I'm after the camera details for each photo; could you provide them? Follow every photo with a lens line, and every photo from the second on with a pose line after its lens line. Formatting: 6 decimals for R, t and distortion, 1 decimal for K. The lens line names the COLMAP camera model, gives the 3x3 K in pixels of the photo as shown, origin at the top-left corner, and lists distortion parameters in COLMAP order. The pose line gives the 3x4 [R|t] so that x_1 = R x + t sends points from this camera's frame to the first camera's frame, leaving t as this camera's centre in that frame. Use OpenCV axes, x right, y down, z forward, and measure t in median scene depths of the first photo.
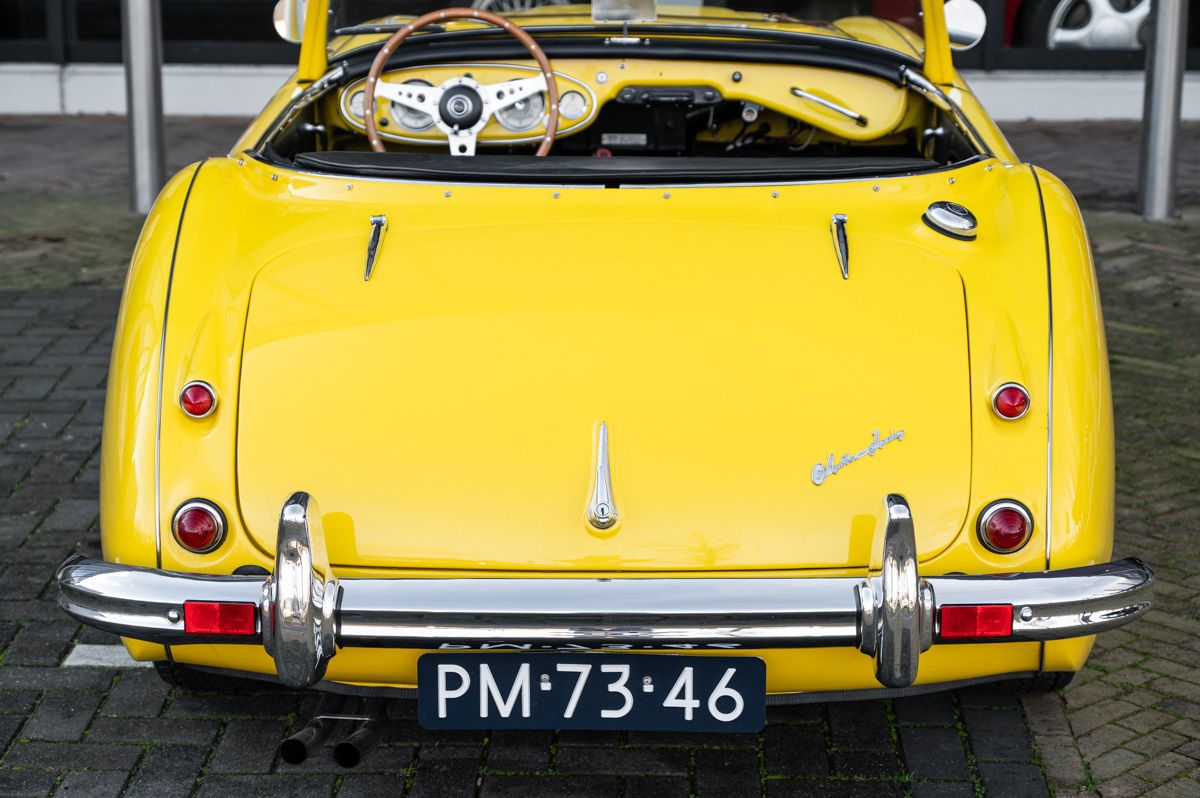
lens RADIAL K [[2544.9, 0, 564.8], [0, 2544.9, 426.5], [0, 0, 1]] dist [0.007347, 0.487198]
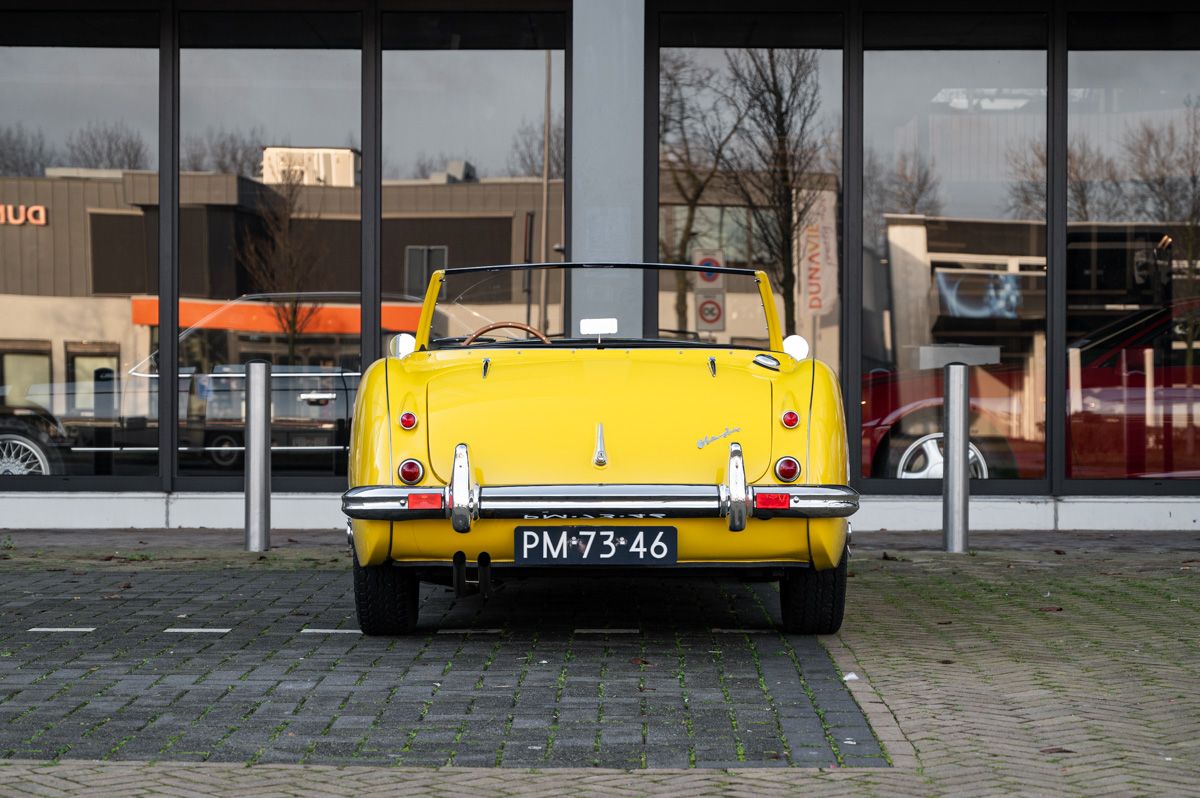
lens RADIAL K [[2683.6, 0, 529.9], [0, 2683.6, 470.3], [0, 0, 1]] dist [0.004352, 0.447259]
pose [[0.999910, 0.002801, 0.013086, -0.072299], [0.000433, 0.970557, -0.240870, 0.569994], [-0.013375, 0.240854, 0.970469, -1.163959]]
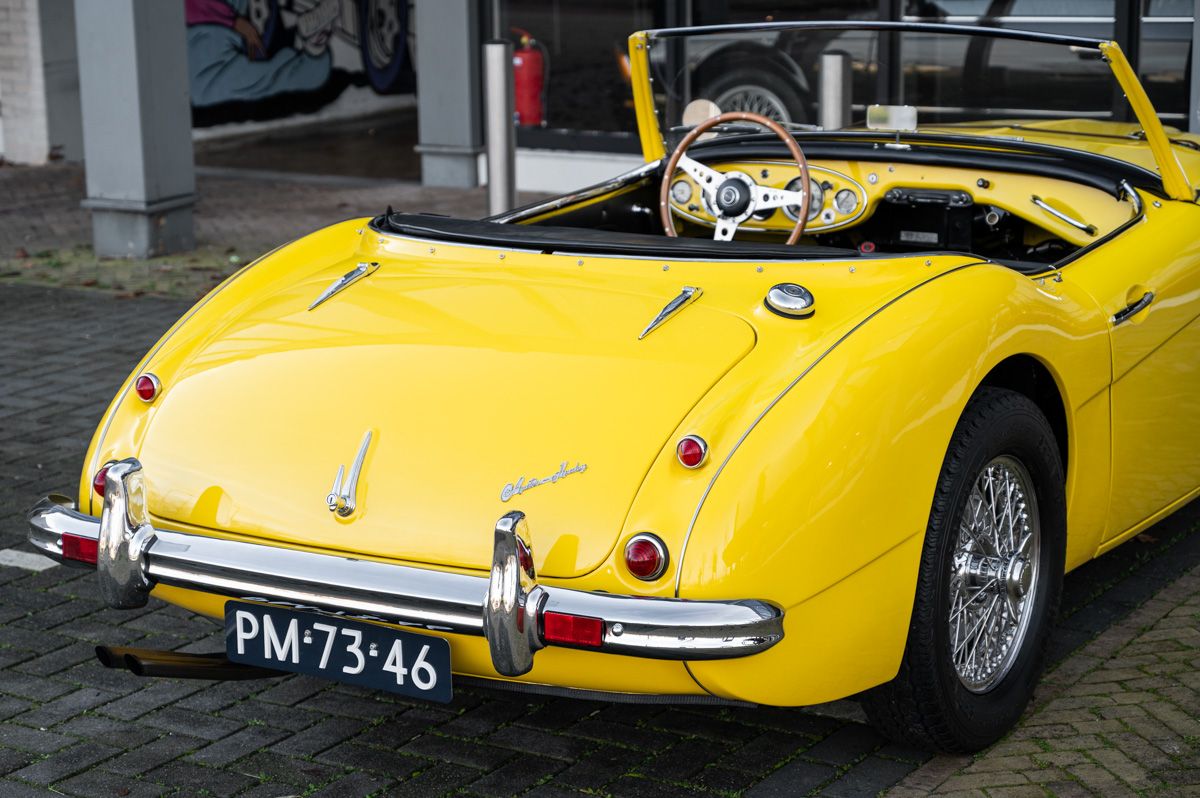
lens RADIAL K [[2436.8, 0, 600.0], [0, 2436.8, 399.0], [0, 0, 1]] dist [0.013278, 0.259420]
pose [[0.870205, 0.091975, -0.484028, 0.661293], [-0.118050, 0.992727, -0.023598, -0.002791], [0.478337, 0.077674, 0.874734, 0.023720]]
